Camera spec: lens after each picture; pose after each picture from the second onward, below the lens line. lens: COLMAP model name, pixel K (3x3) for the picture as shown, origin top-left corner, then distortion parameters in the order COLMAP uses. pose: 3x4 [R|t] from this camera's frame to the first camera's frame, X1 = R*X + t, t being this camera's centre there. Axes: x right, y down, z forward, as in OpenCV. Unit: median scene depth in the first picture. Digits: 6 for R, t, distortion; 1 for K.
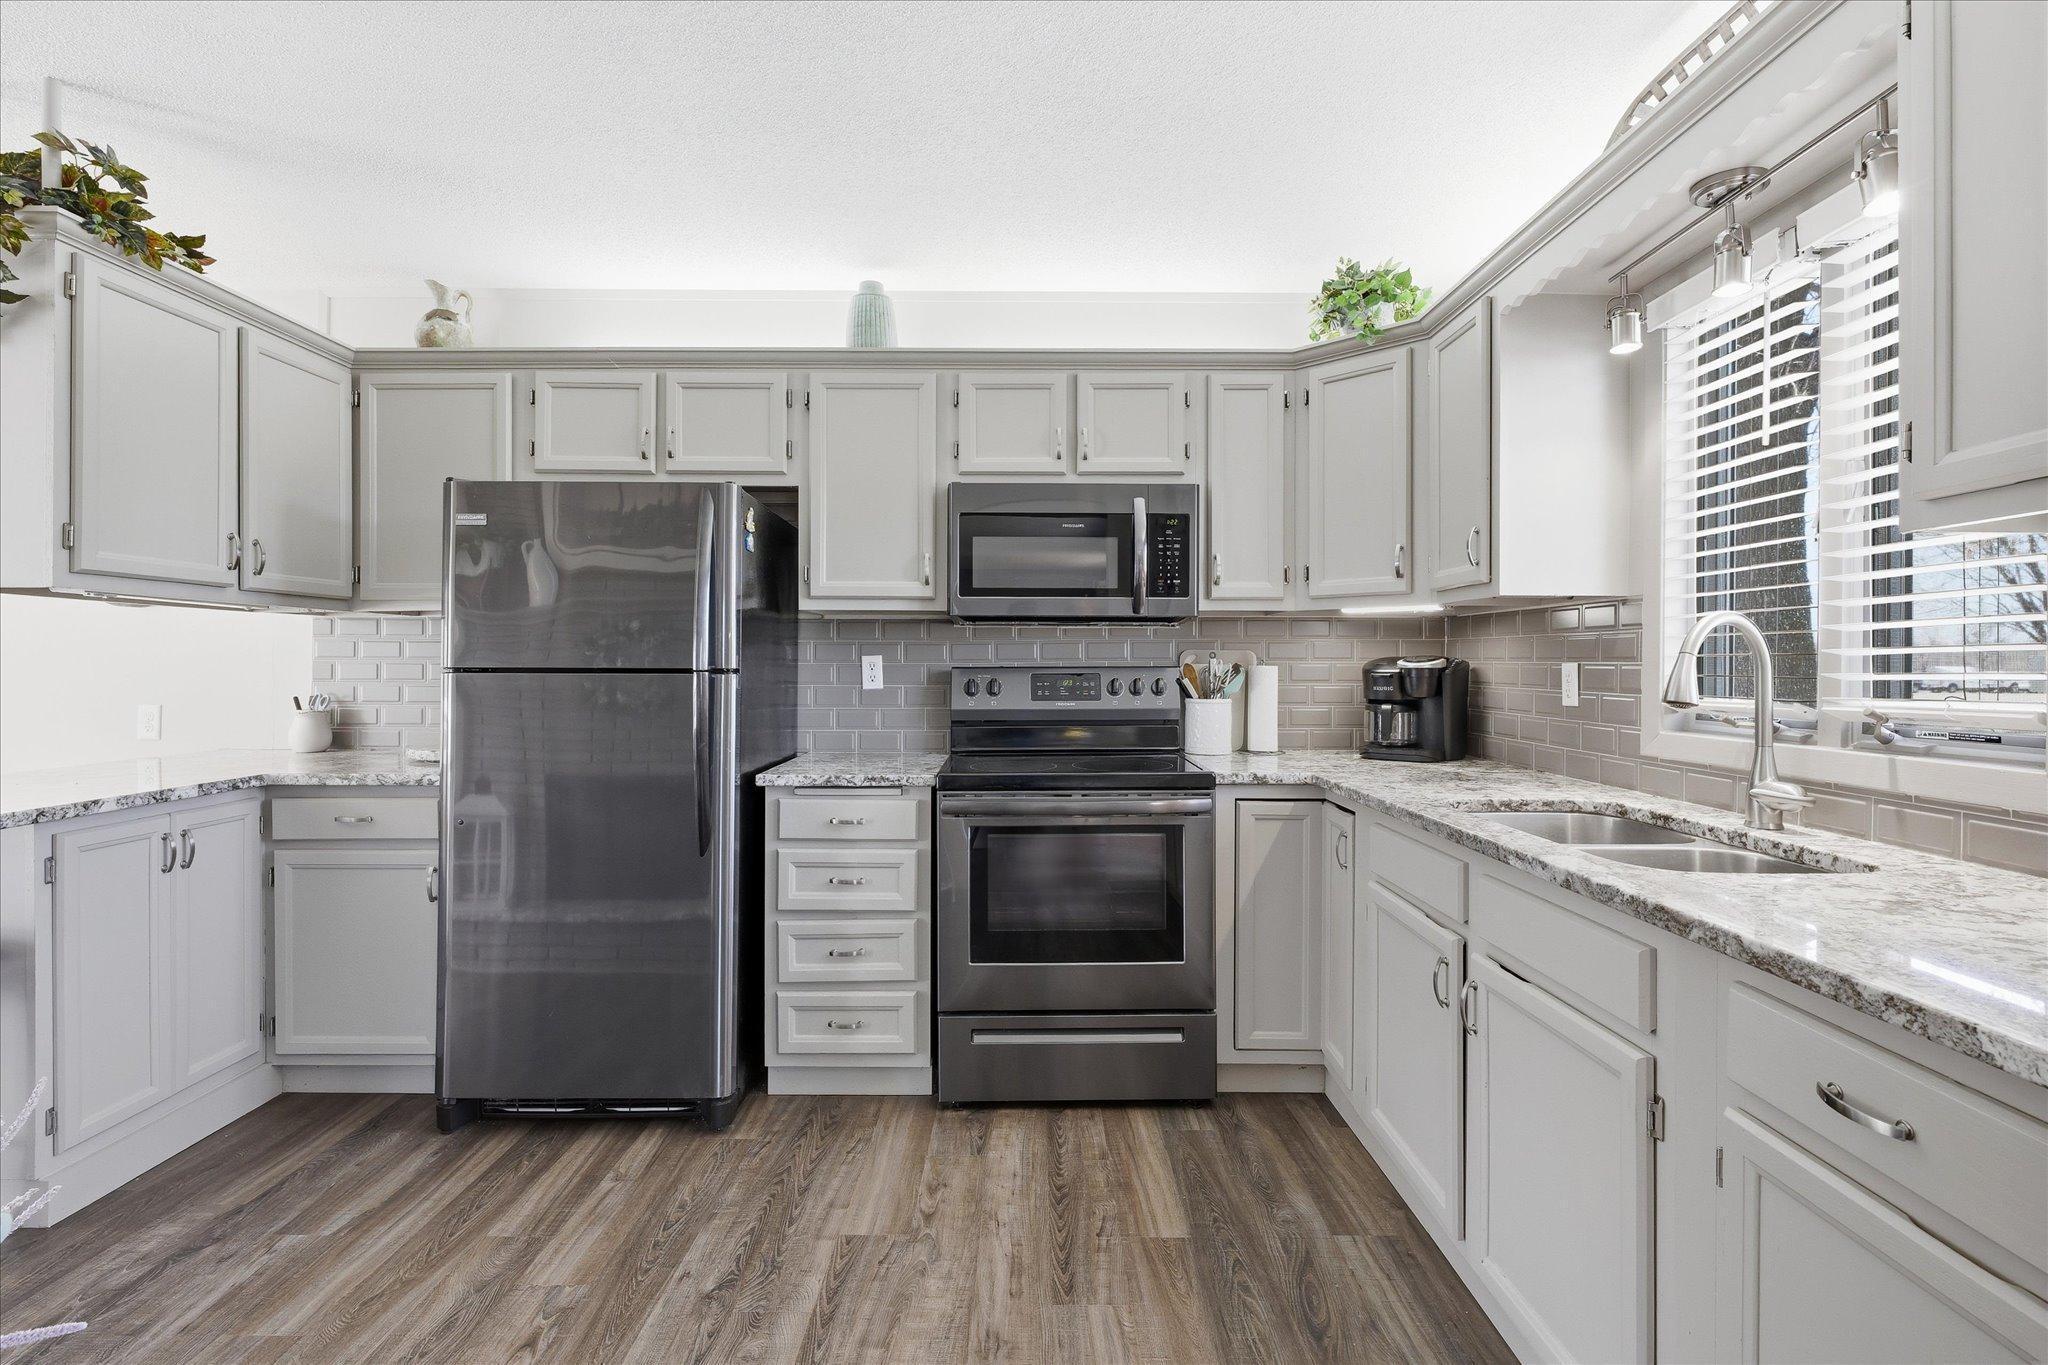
lens RADIAL K [[951.9, 0, 1023.9], [0, 951.9, 665.8], [0, 0, 1]] dist [0.000470, 0.000096]
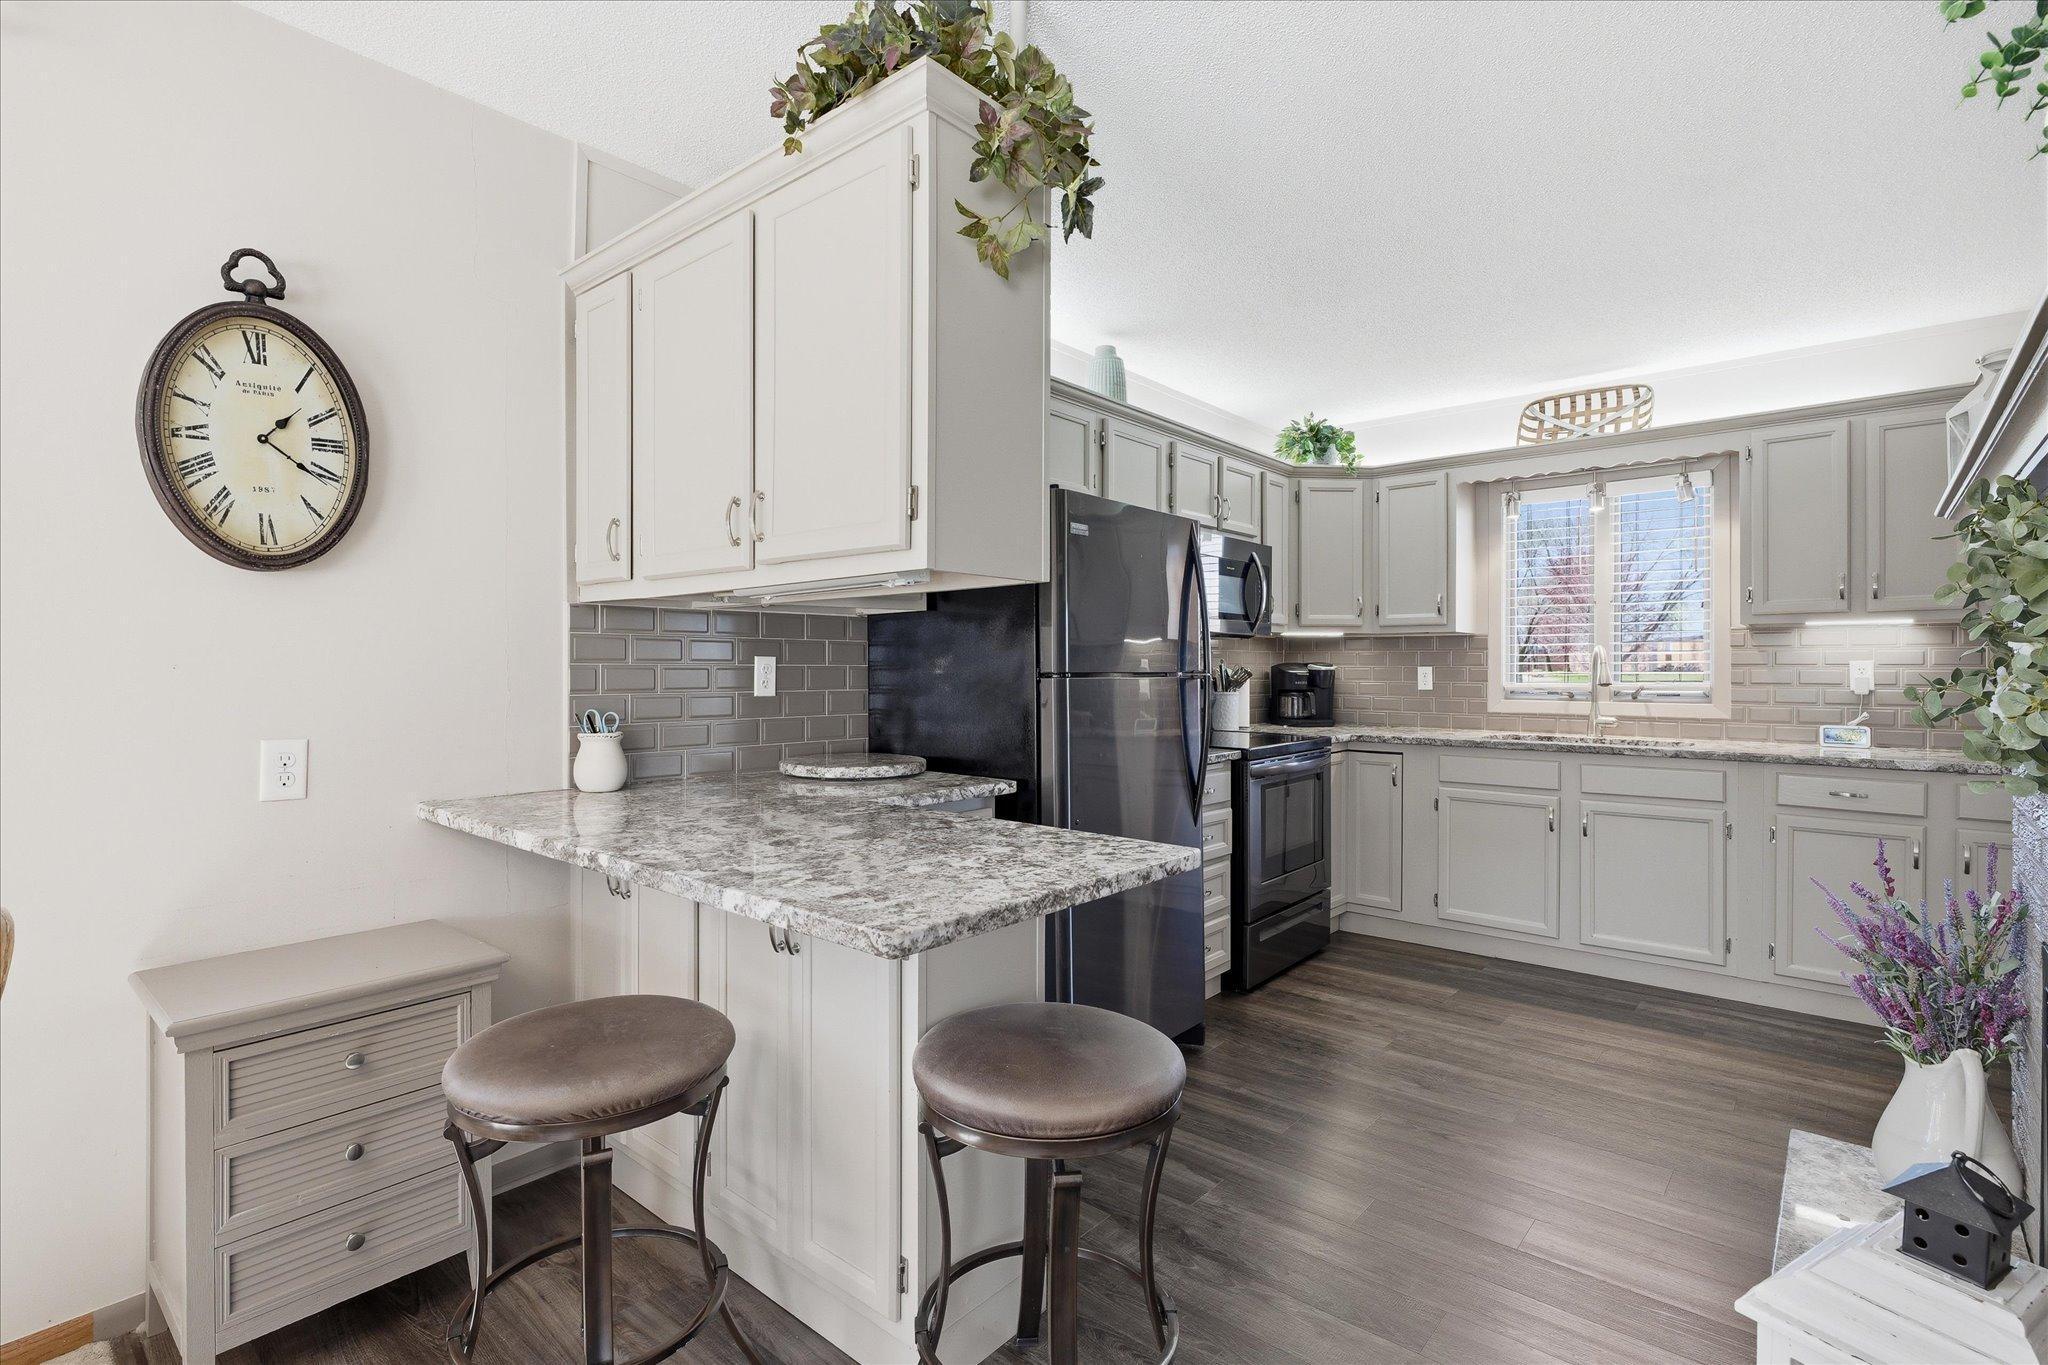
lens RADIAL K [[965.5, 0, 1025.3], [0, 965.5, 672.0], [0, 0, 1]] dist [0.000959, 0.000394]
pose [[0.653541, -0.004807, 0.756876, -1.332938], [0.000762, 0.999984, 0.005694, -0.004209], [-0.756891, -0.003144, 0.653533, 0.336790]]
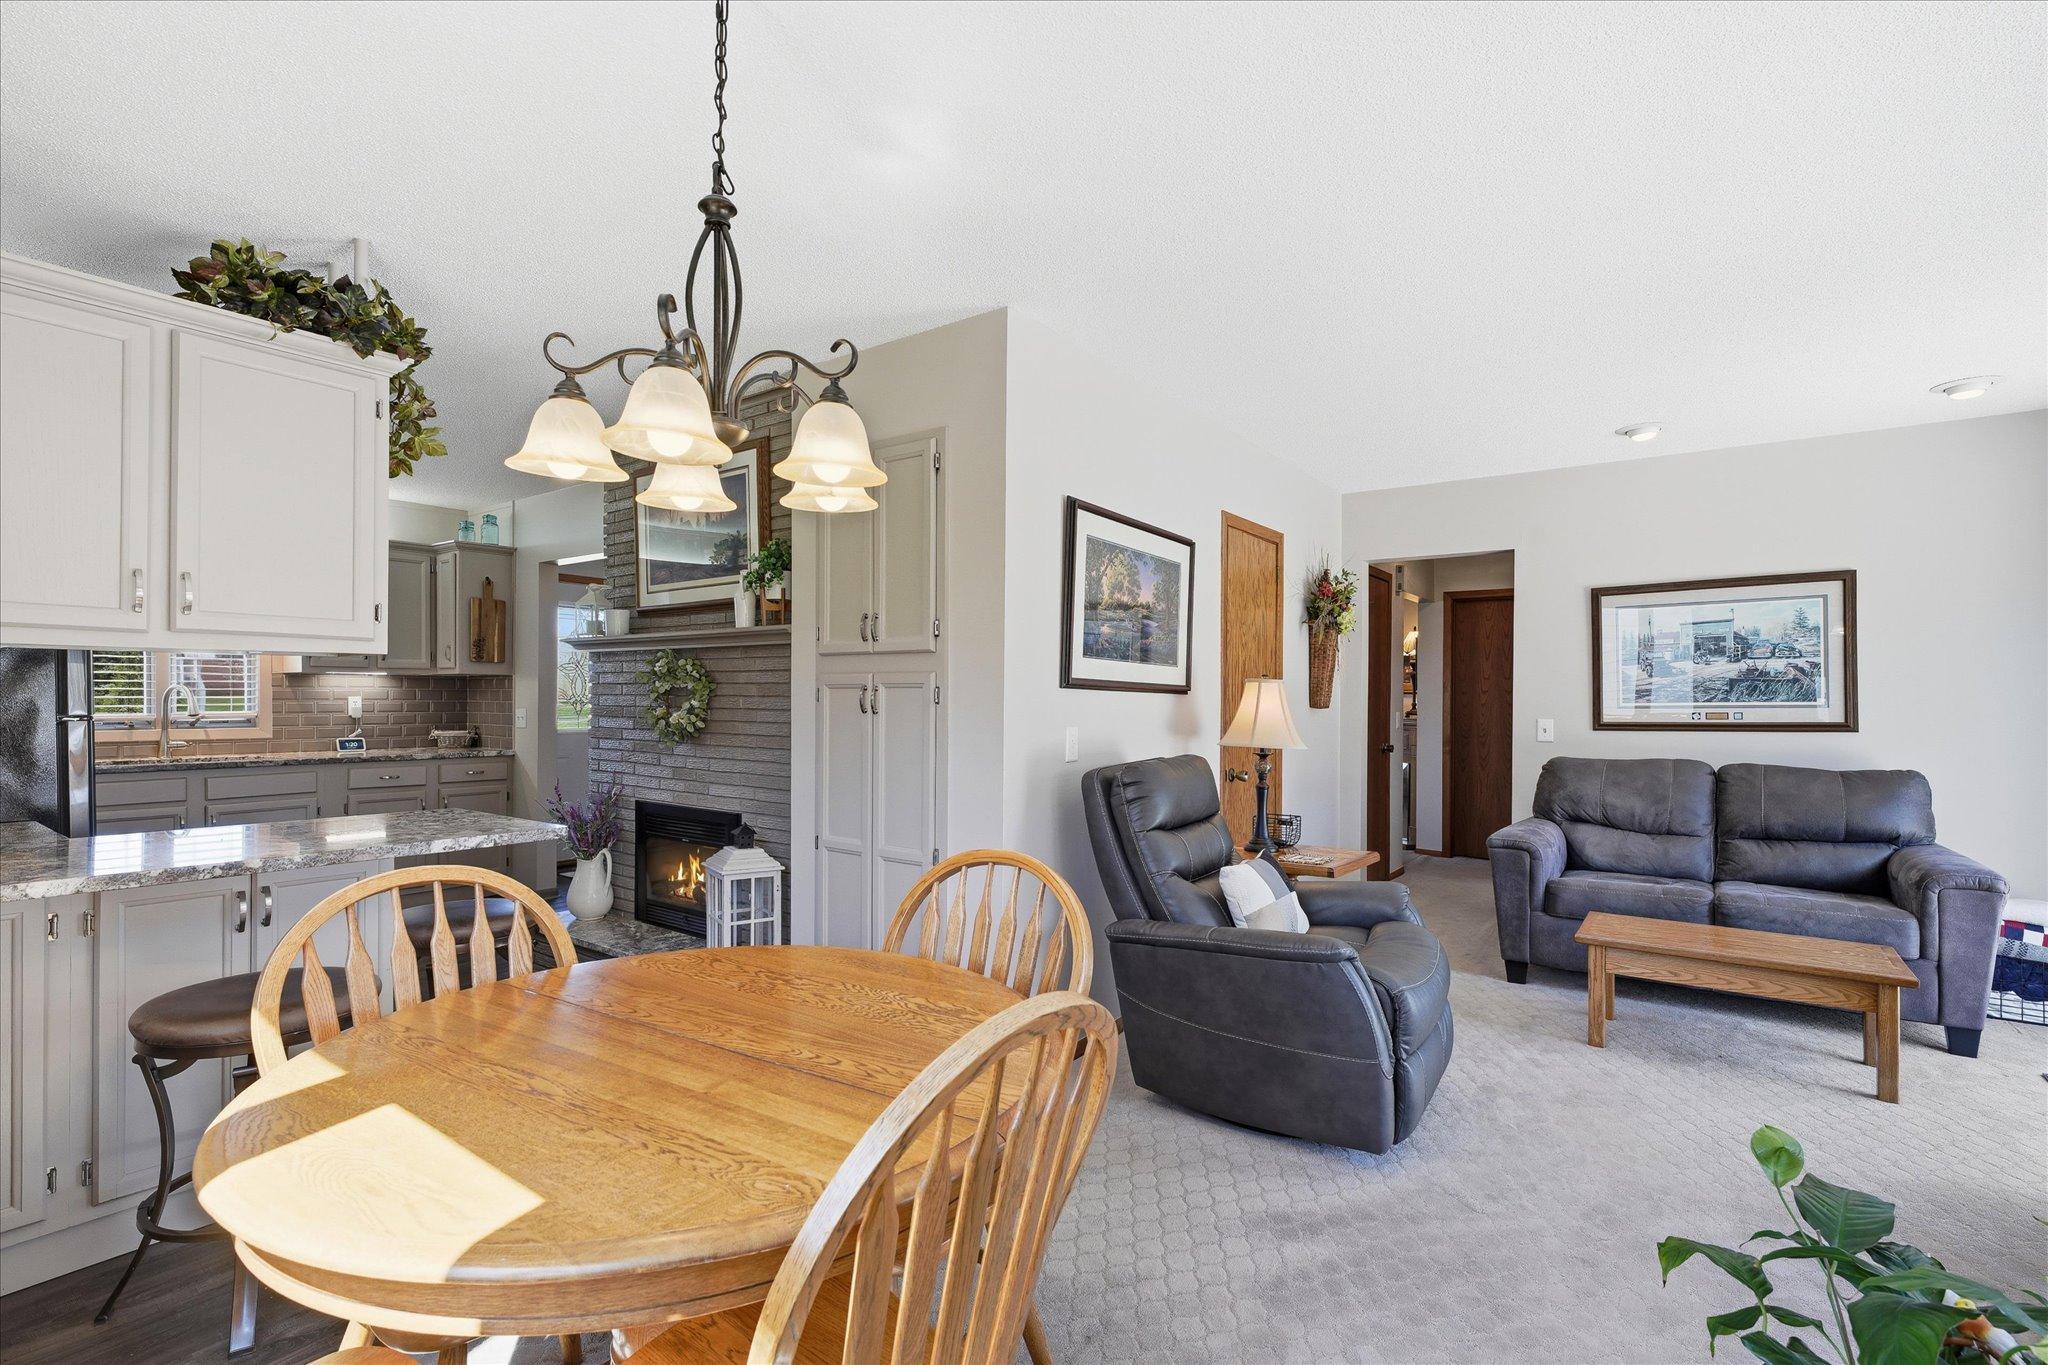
lens RADIAL K [[934.8, 0, 1011.6], [0, 934.8, 695.4], [0, 0, 1]] dist [0.001780, 0.000276]
pose [[-0.798222, -0.006552, 0.602328, -1.998983], [-0.007831, 0.999969, 0.000500, -0.027772], [-0.602312, -0.004318, -0.798249, 1.156788]]
